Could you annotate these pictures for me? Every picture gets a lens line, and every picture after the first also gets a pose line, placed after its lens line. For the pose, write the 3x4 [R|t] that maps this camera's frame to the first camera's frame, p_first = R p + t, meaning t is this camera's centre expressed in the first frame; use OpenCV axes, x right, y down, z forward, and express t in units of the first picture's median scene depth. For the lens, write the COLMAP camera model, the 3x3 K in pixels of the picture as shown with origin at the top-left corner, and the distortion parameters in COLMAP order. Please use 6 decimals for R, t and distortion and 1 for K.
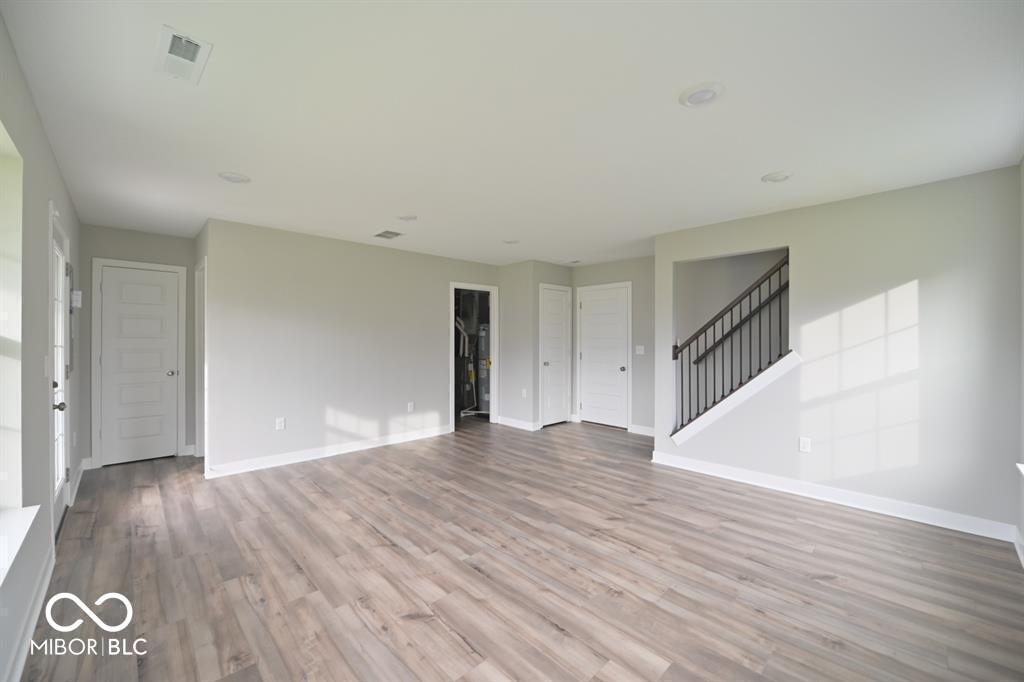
lens RADIAL K [[405.6, 0, 510.2], [0, 405.6, 339.3], [0, 0, 1]] dist [-0.008503, -0.000292]
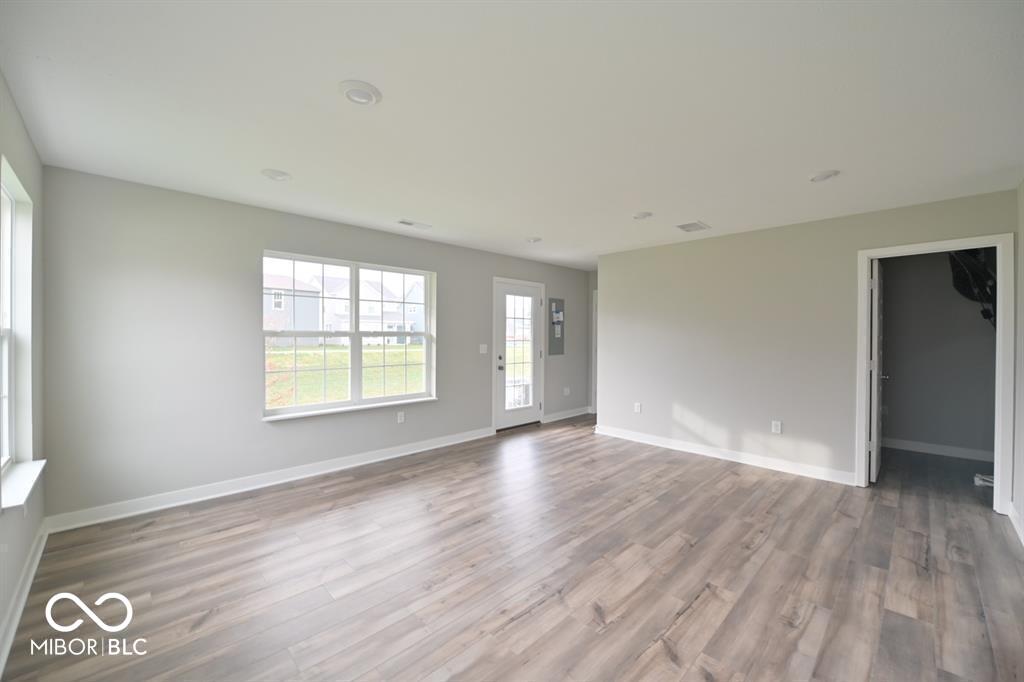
lens RADIAL K [[405.6, 0, 510.2], [0, 405.6, 339.3], [0, 0, 1]] dist [-0.008503, -0.000292]
pose [[0.009582, 0.006871, -0.999930, 0.737894], [-0.006400, 0.999956, 0.006810, -0.002931], [0.999934, 0.006334, 0.009625, 0.686073]]
